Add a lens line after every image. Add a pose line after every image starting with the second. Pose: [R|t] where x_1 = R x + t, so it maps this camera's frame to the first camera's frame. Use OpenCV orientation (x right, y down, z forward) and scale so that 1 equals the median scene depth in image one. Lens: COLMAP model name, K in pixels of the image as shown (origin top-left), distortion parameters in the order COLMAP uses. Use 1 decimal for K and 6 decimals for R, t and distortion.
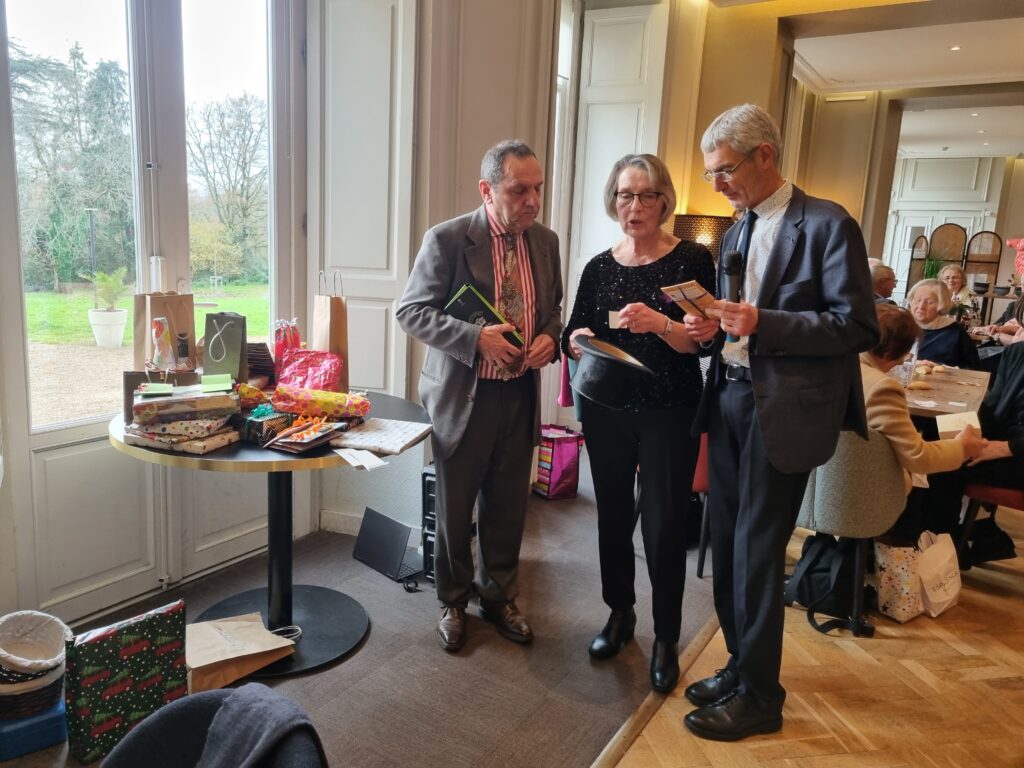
lens RADIAL K [[759.7, 0, 512.0], [0, 759.7, 384.0], [0, 0, 1]] dist [0.002365, 0.004955]
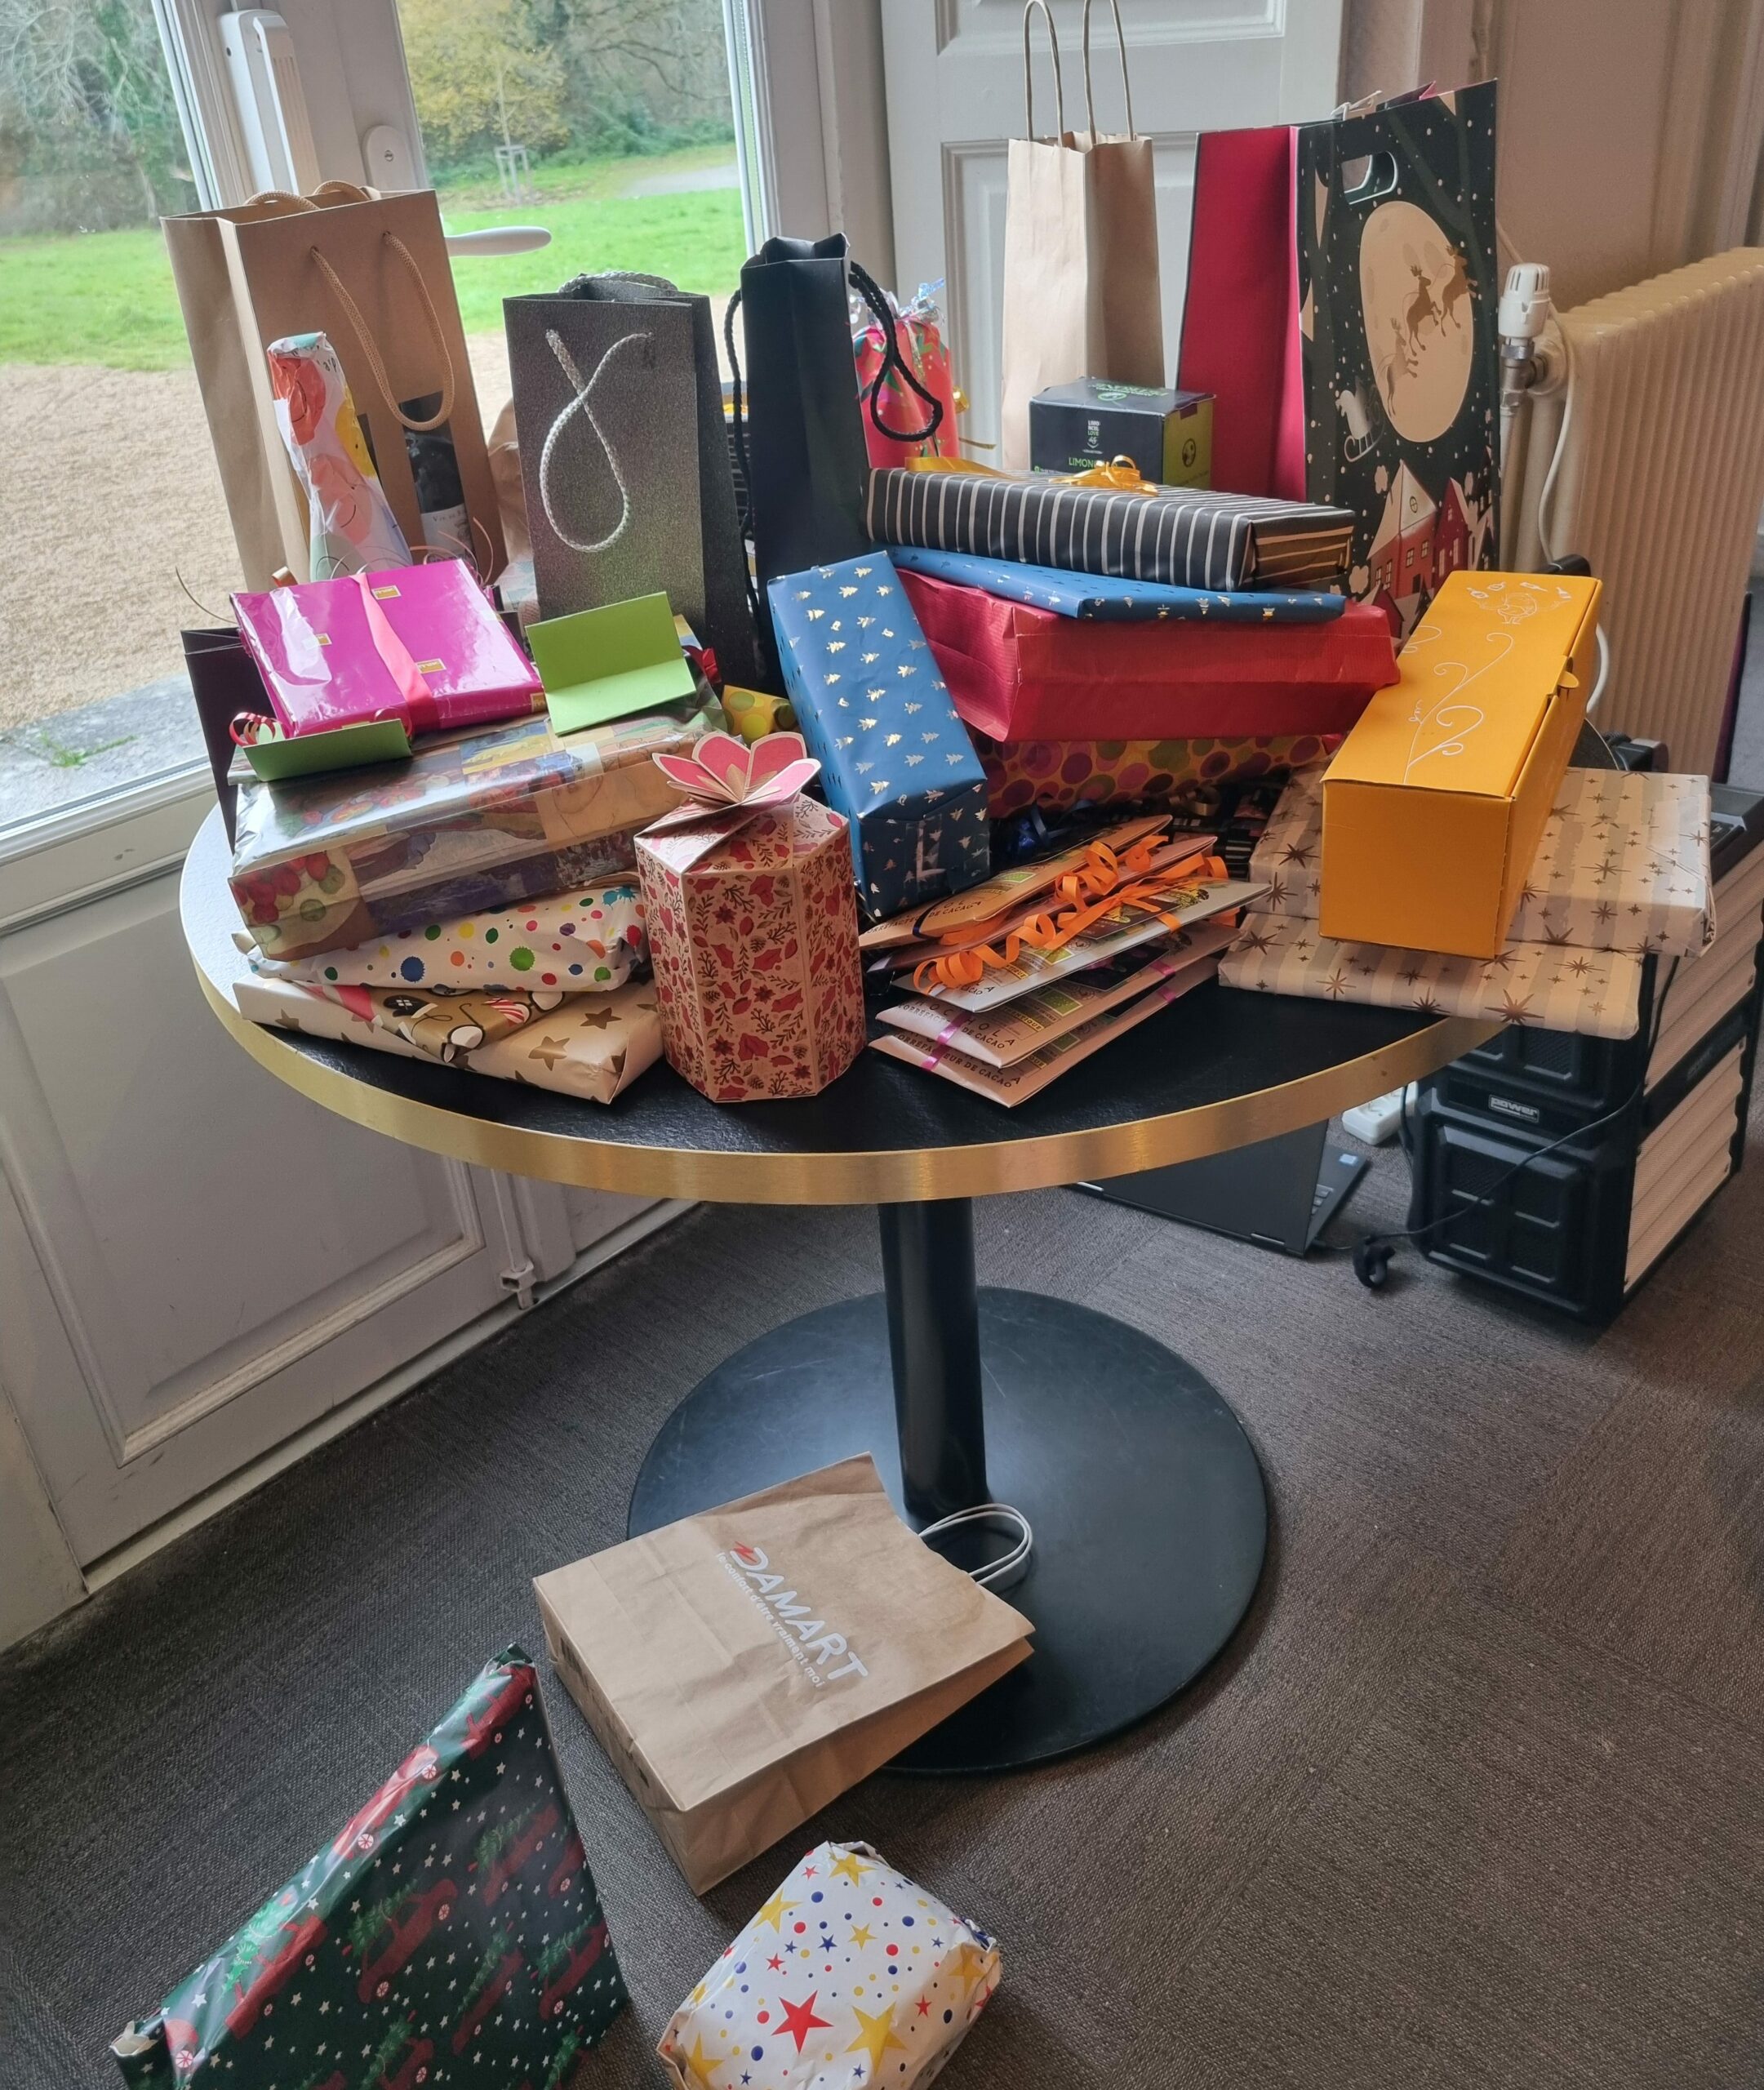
lens RADIAL K [[1789.1, 0, 946.1], [0, 1789.1, 1045.5], [0, 0, 1]] dist [0.014694, 0.007331]
pose [[0.983697, -0.013571, -0.179320, -0.203077], [0.074435, 0.938447, 0.337307, -0.055403], [0.163705, -0.345156, 0.924158, 0.499367]]
